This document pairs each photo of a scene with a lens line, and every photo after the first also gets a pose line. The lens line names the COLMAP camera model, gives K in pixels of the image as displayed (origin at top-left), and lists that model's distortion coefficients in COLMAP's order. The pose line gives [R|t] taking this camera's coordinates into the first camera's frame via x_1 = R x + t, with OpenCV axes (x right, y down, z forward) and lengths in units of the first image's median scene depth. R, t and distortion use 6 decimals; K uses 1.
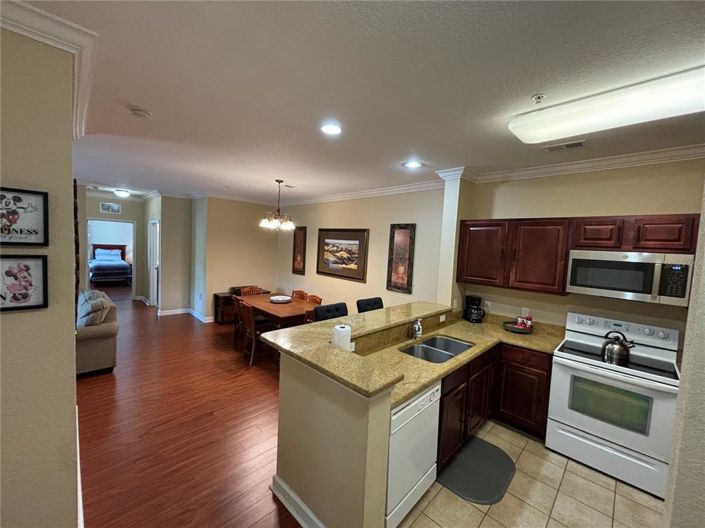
lens RADIAL K [[285.4, 0, 352.5], [0, 285.4, 264.0], [0, 0, 1]] dist [-0.002443, -0.000252]
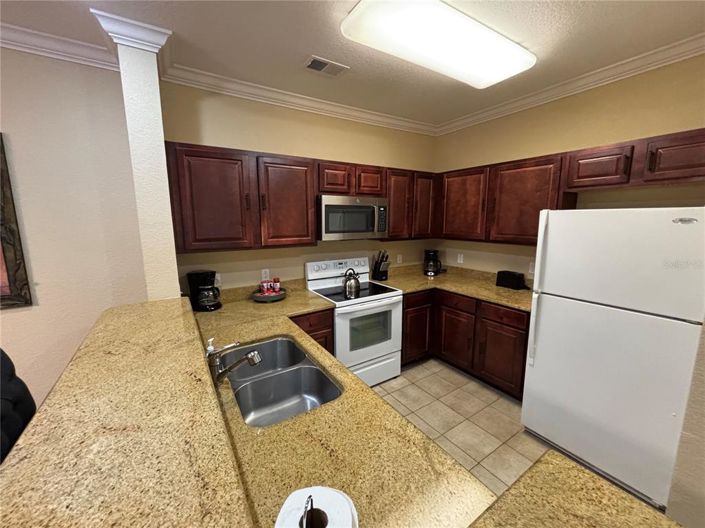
lens RADIAL K [[285.4, 0, 352.5], [0, 285.4, 264.0], [0, 0, 1]] dist [-0.002443, -0.000252]
pose [[0.205383, -0.212801, 0.955266, -0.152186], [0.072979, 0.976687, 0.201882, -0.010613], [-0.975957, 0.028251, 0.216125, 0.703717]]
